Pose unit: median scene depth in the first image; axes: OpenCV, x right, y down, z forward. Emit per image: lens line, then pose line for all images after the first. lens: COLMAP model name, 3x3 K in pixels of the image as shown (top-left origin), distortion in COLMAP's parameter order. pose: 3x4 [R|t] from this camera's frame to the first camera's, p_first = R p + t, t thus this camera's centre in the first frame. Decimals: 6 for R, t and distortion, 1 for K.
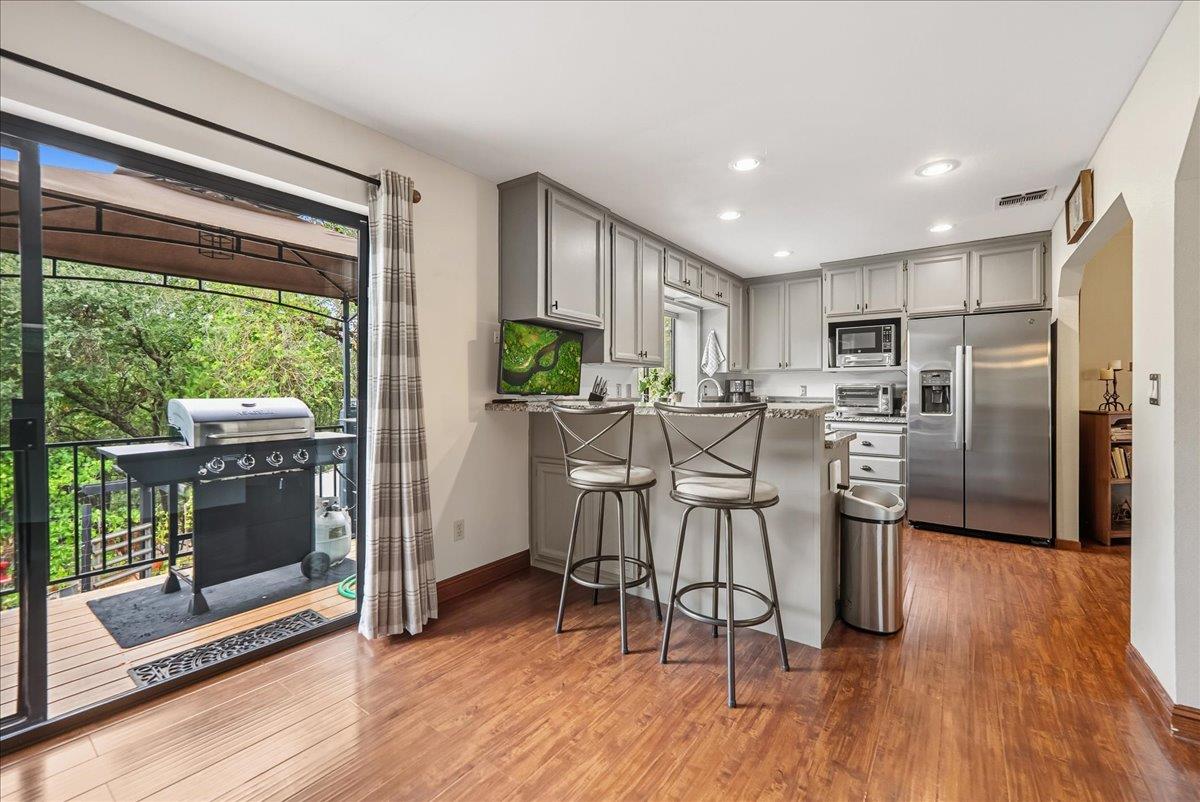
lens RADIAL K [[503.6, 0, 604.8], [0, 503.6, 397.2], [0, 0, 1]] dist [0.000414, -0.000086]
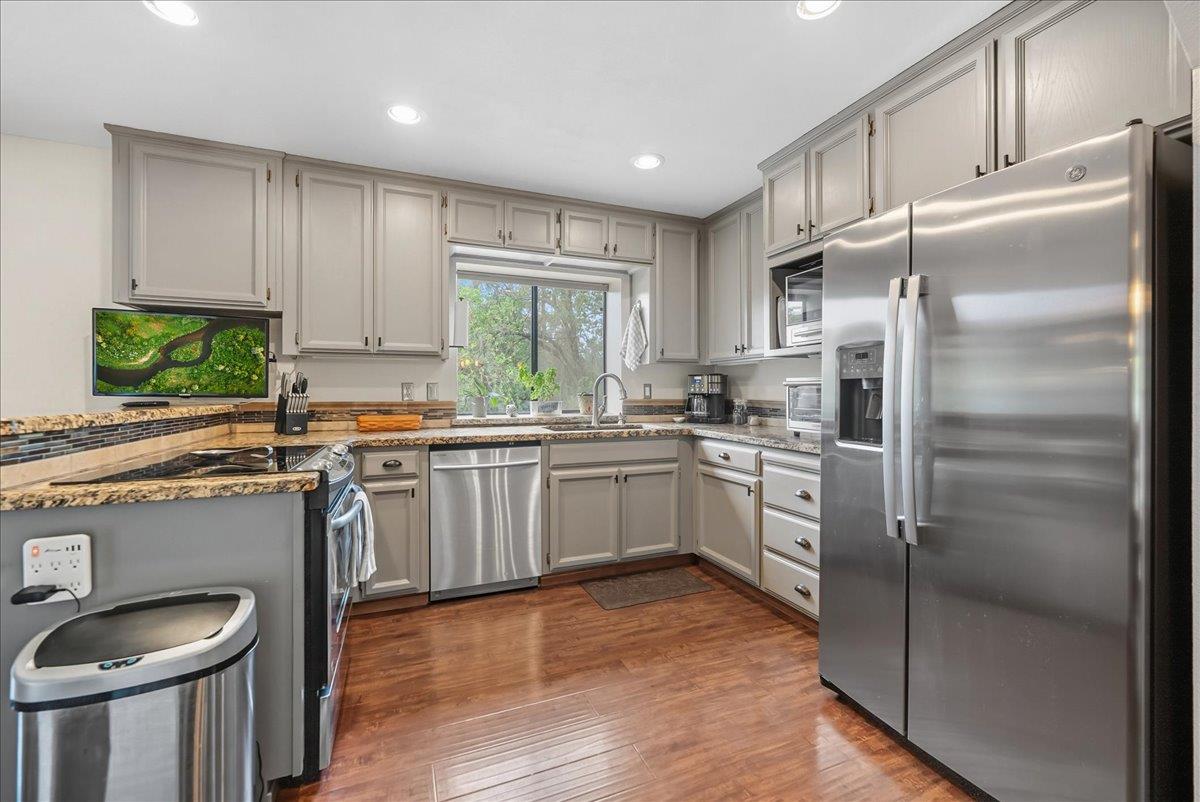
lens RADIAL K [[503.6, 0, 604.8], [0, 503.6, 397.2], [0, 0, 1]] dist [0.000414, -0.000086]
pose [[0.859709, 0.005864, -0.510750, 0.698973], [-0.004455, 0.999982, 0.003982, -0.007870], [0.510764, -0.001148, 0.859720, 0.522364]]
